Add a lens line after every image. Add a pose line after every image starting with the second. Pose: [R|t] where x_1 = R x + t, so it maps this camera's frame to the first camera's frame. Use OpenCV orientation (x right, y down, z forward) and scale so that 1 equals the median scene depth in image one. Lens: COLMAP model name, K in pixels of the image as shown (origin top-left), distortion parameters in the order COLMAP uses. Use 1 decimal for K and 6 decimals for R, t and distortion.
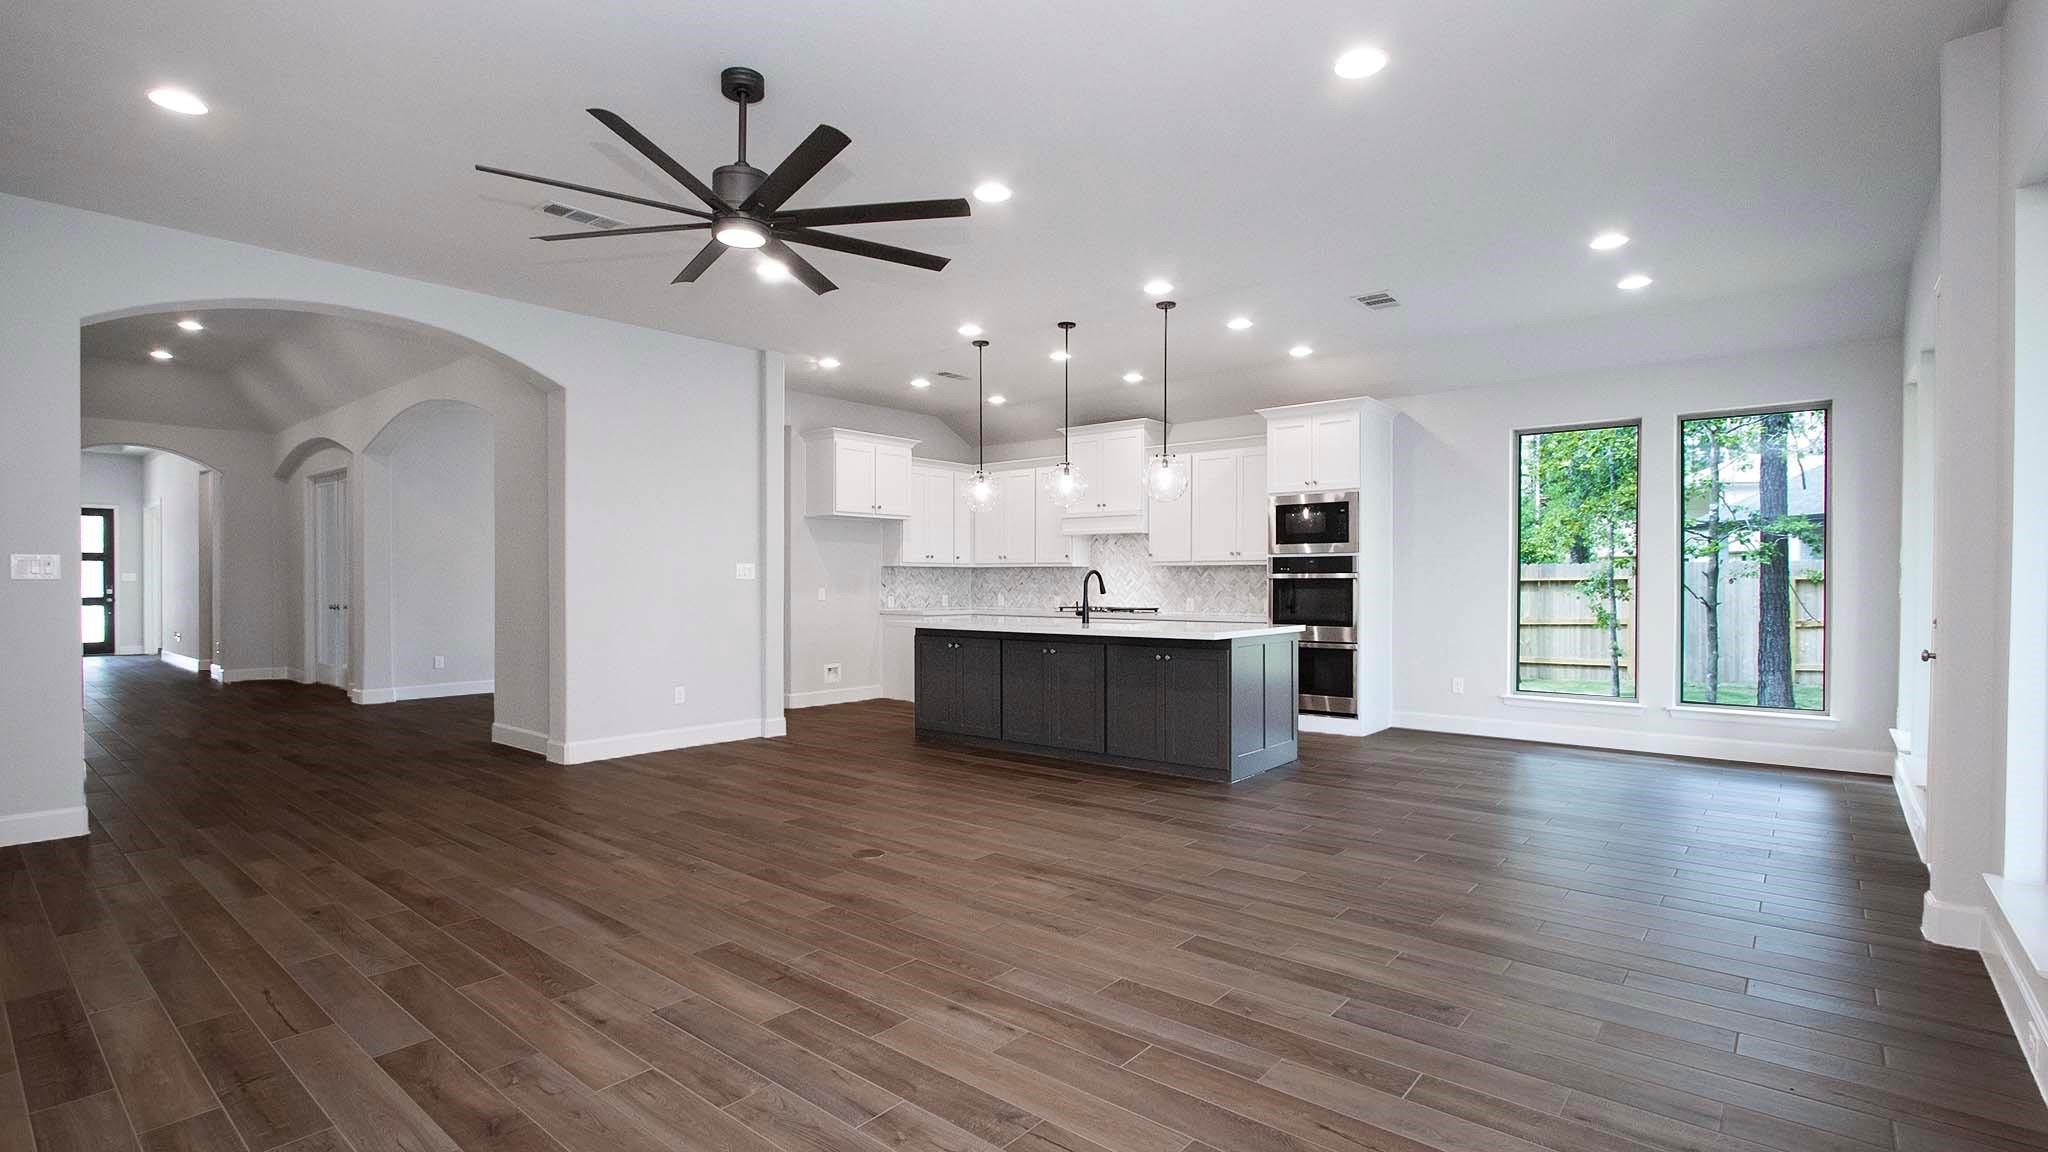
lens RADIAL K [[952.7, 0, 1005.8], [0, 952.7, 581.7], [0, 0, 1]] dist [-0.015464, 0.000591]
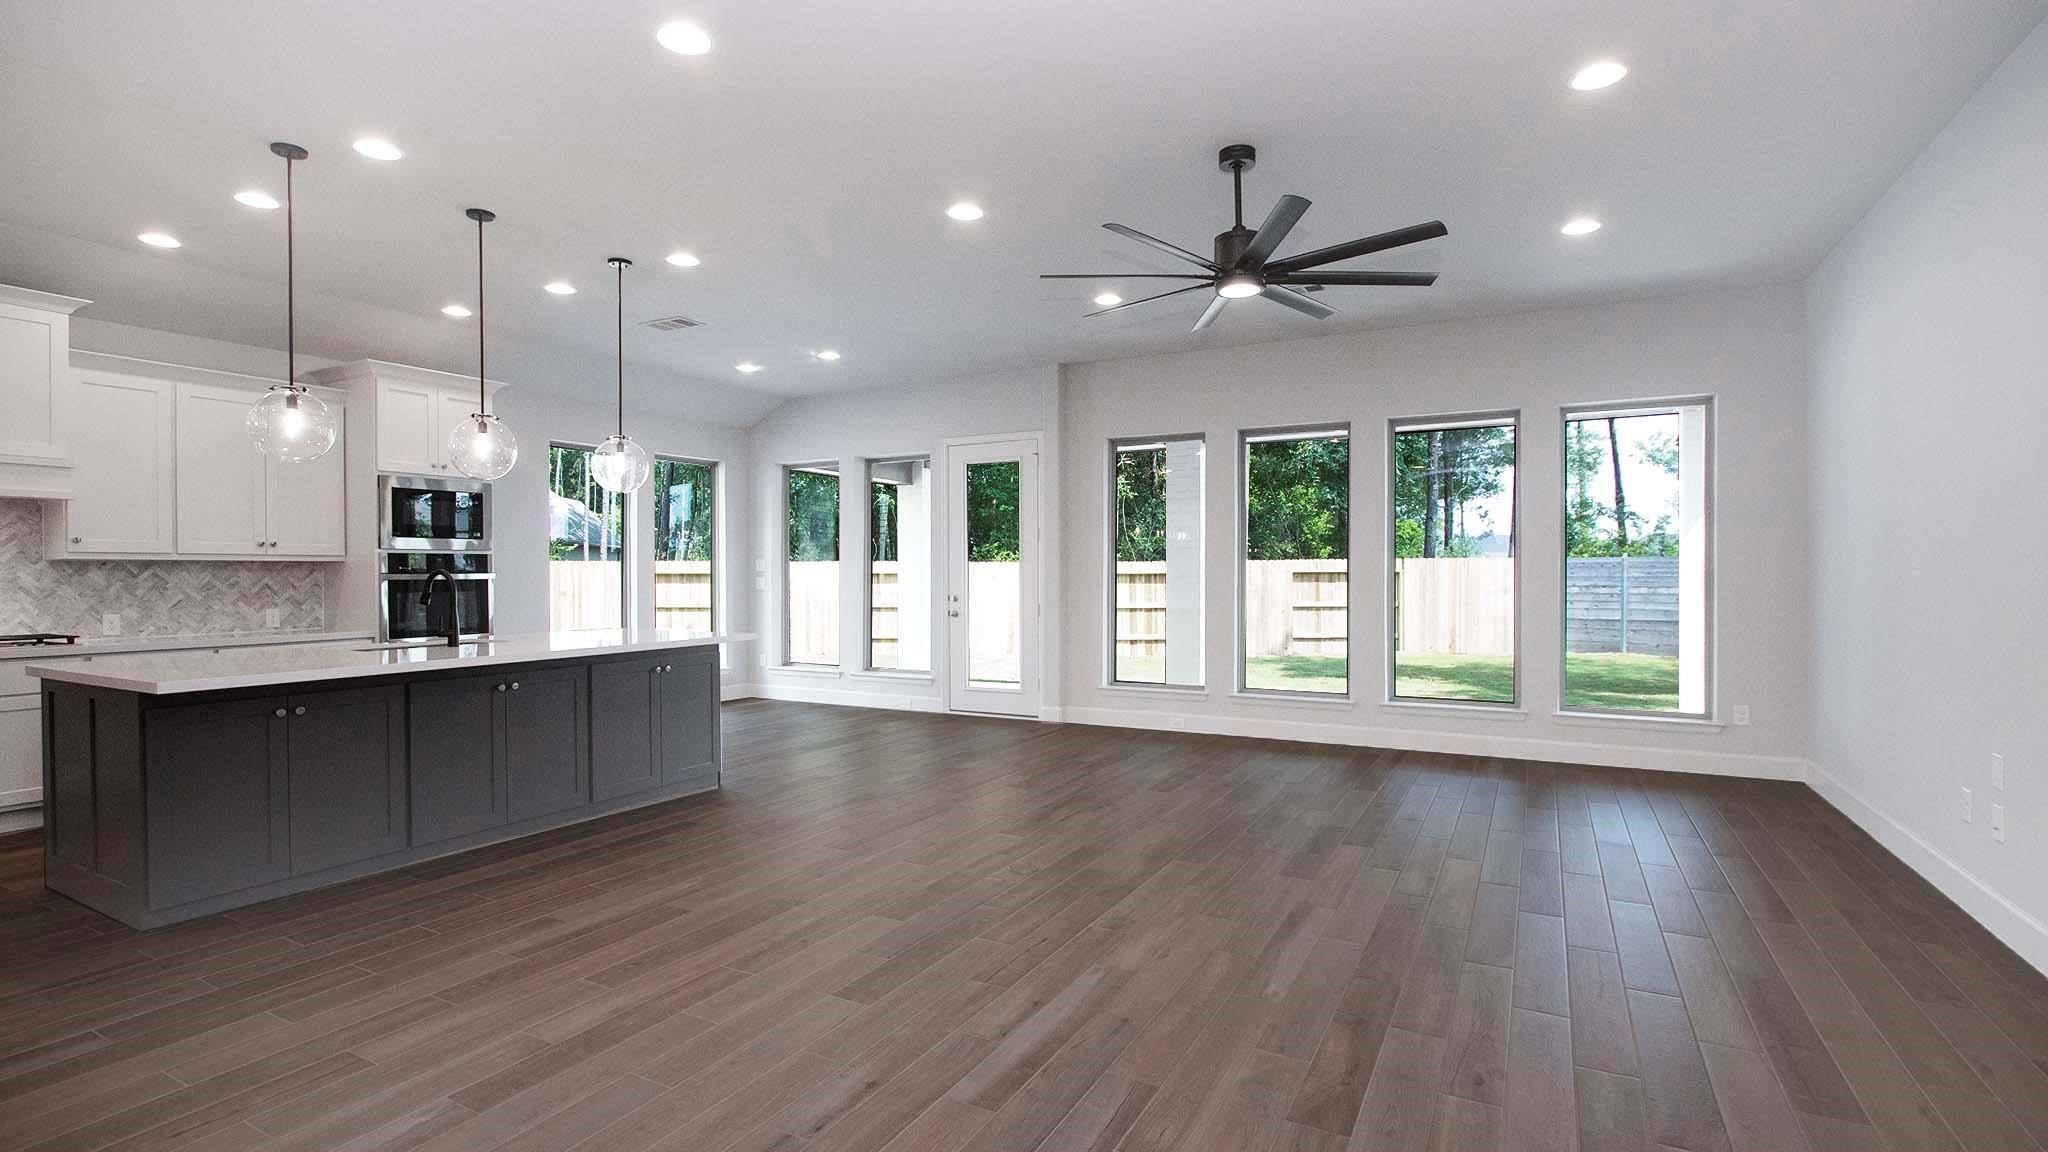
lens RADIAL K [[952.7, 0, 1022.3], [0, 952.7, 577.6], [0, 0, 1]] dist [-0.015464, 0.000591]
pose [[-0.207936, -0.005184, 0.978129, -1.010133], [0.004057, 0.999973, 0.006162, -0.013991], [-0.978134, 0.005250, -0.207909, 1.113448]]
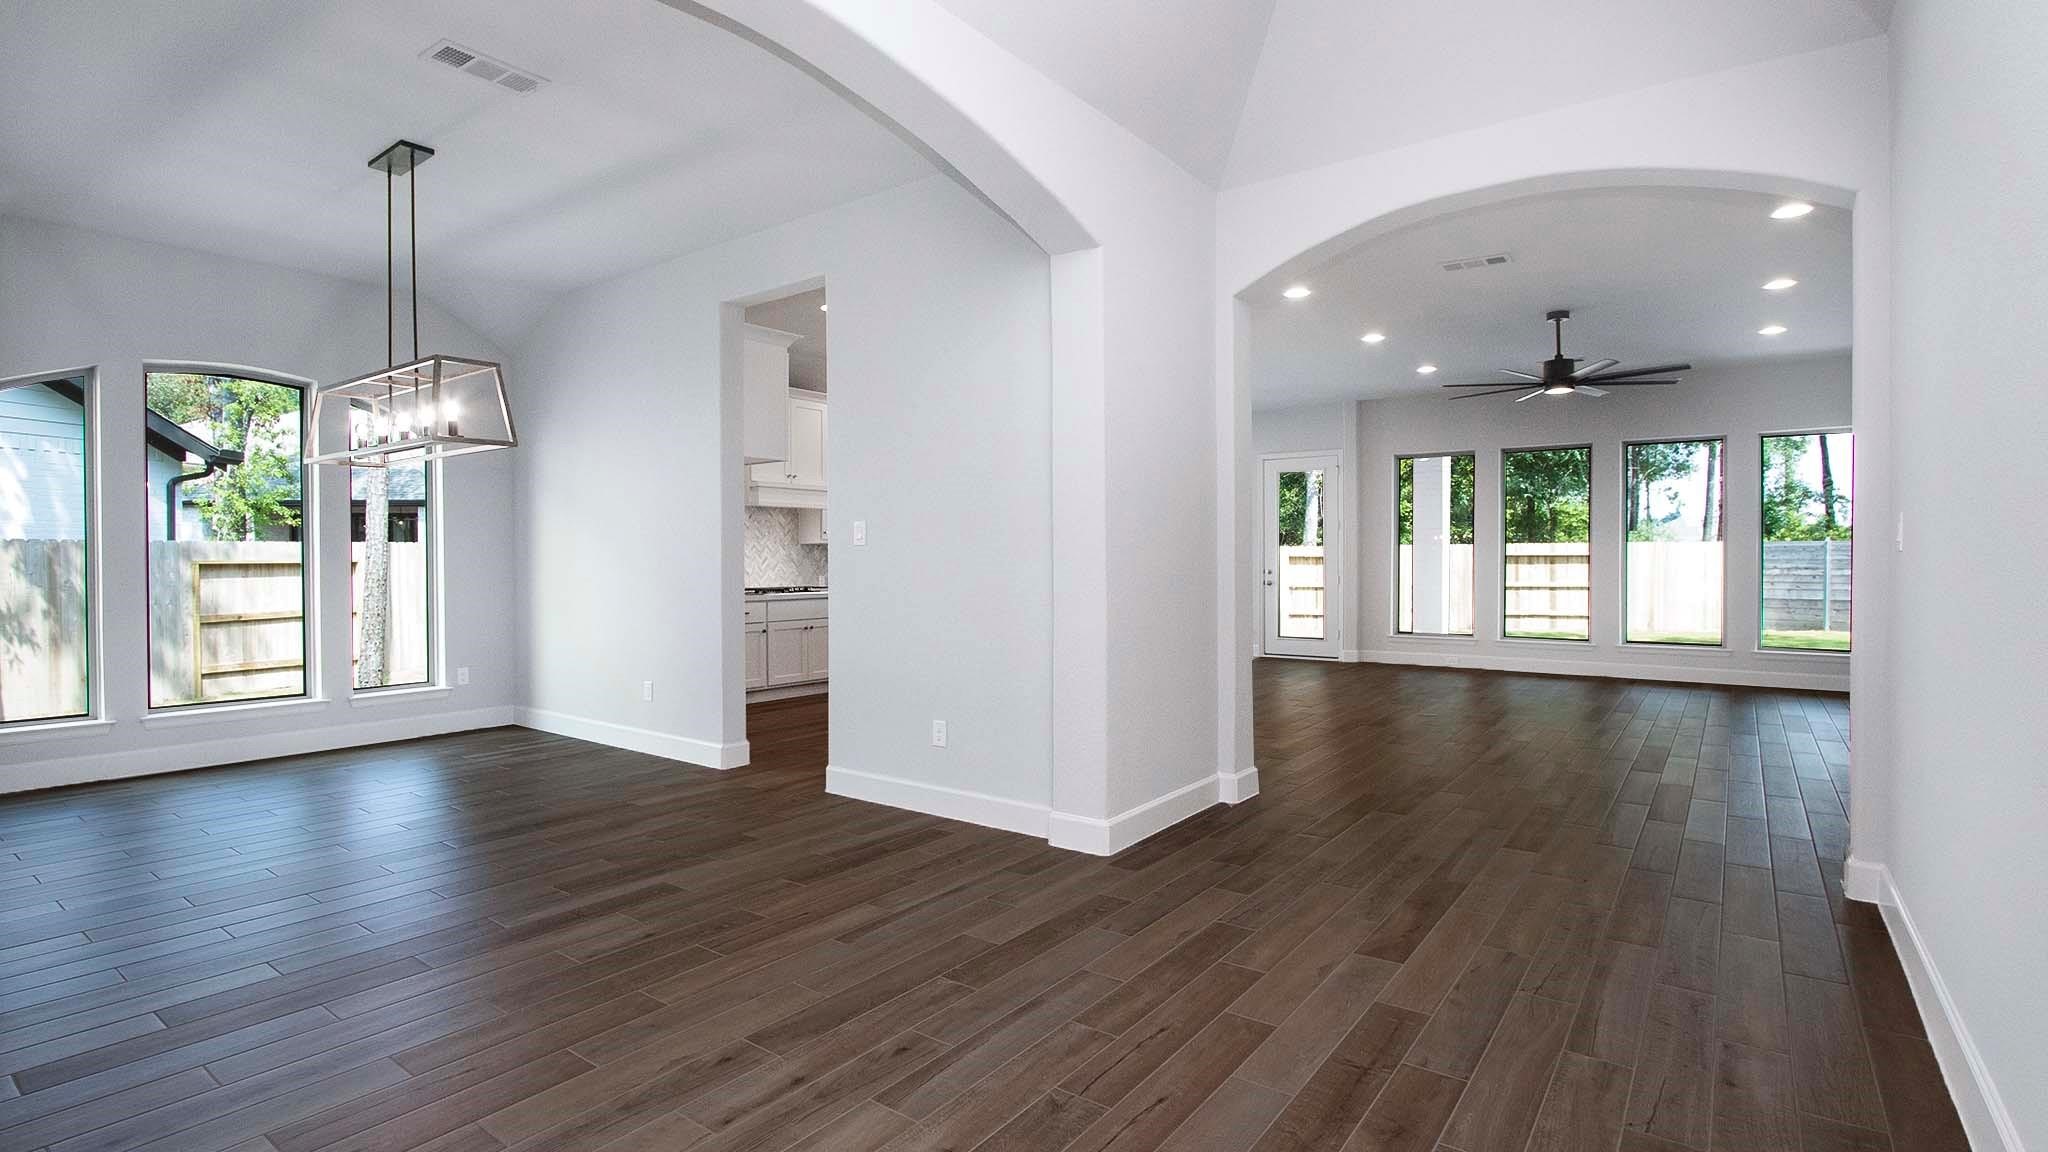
lens RADIAL K [[952.7, 0, 1002.3], [0, 952.7, 572.9], [0, 0, 1]] dist [-0.015464, 0.000591]
pose [[-0.047409, -0.015664, 0.998753, -1.673112], [0.003702, 0.999867, 0.015857, -0.002868], [-0.998869, 0.004450, -0.047344, 1.693164]]
